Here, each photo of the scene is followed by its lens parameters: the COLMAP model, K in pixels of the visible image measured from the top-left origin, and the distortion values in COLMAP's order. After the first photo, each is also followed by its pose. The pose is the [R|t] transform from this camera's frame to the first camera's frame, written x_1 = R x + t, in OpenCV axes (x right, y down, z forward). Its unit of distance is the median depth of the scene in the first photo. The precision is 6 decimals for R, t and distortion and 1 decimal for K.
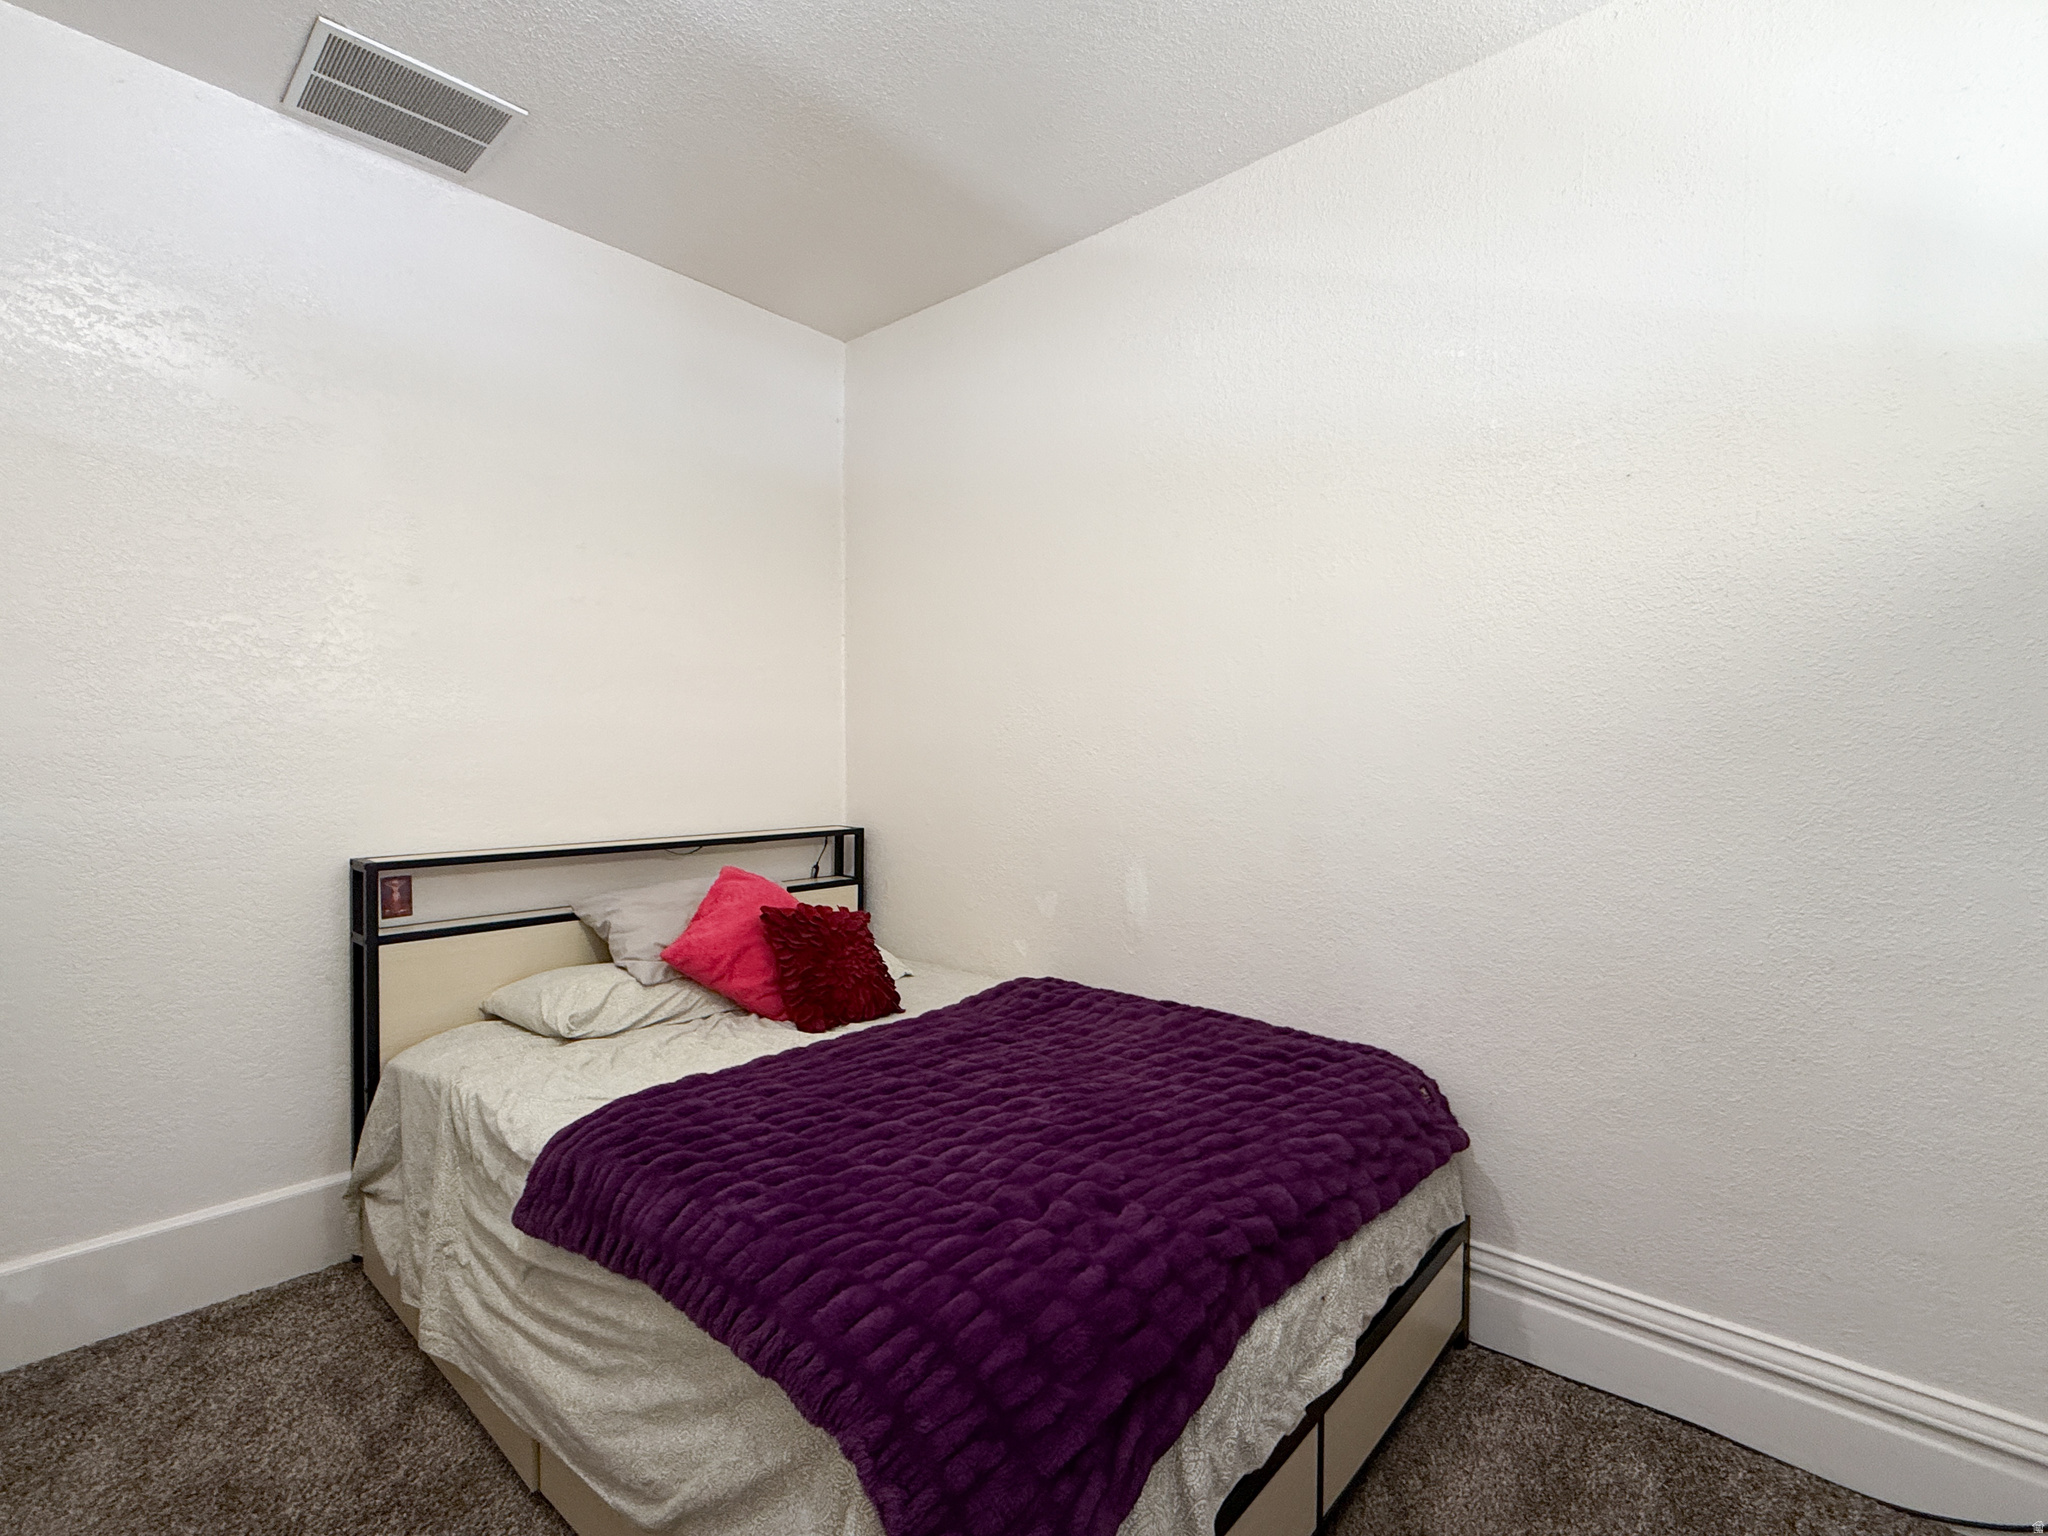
lens RADIAL K [[950.8, 0, 1014.4], [0, 950.8, 761.1], [0, 0, 1]] dist [-0.002405, 0.000151]
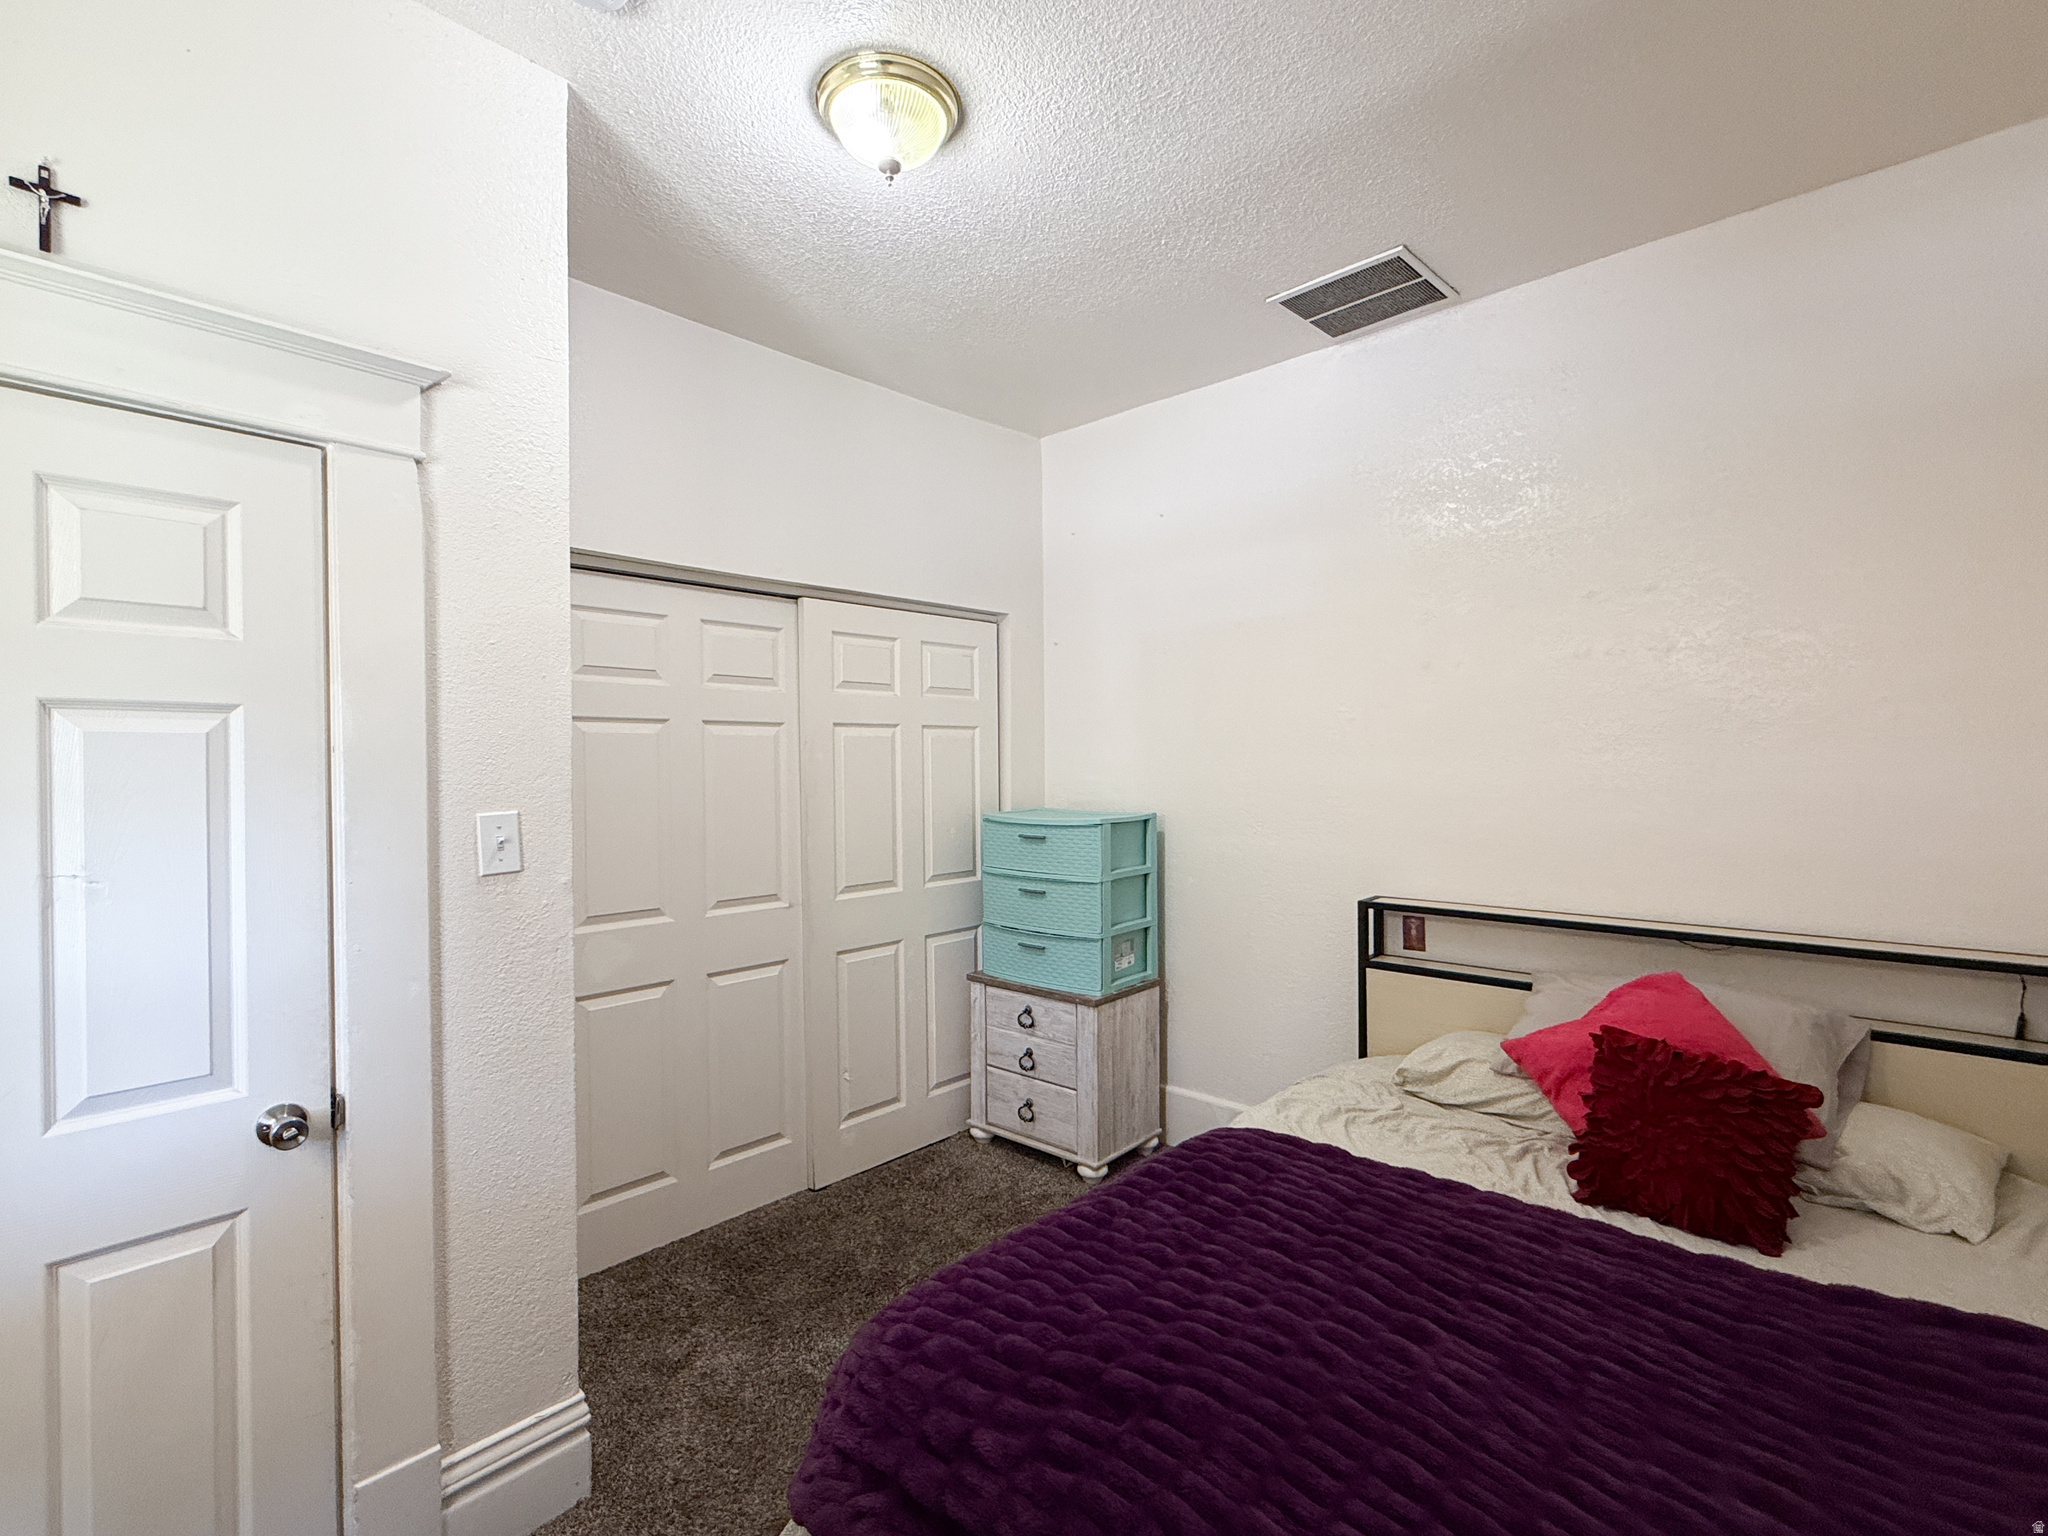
lens RADIAL K [[950.8, 0, 1019.0], [0, 950.8, 771.5], [0, 0, 1]] dist [-0.002405, 0.000151]
pose [[-0.043864, 0.009070, -0.998996, 0.593685], [0.012240, 0.999889, 0.008541, -0.081600], [0.998963, -0.011853, -0.043970, 0.572205]]
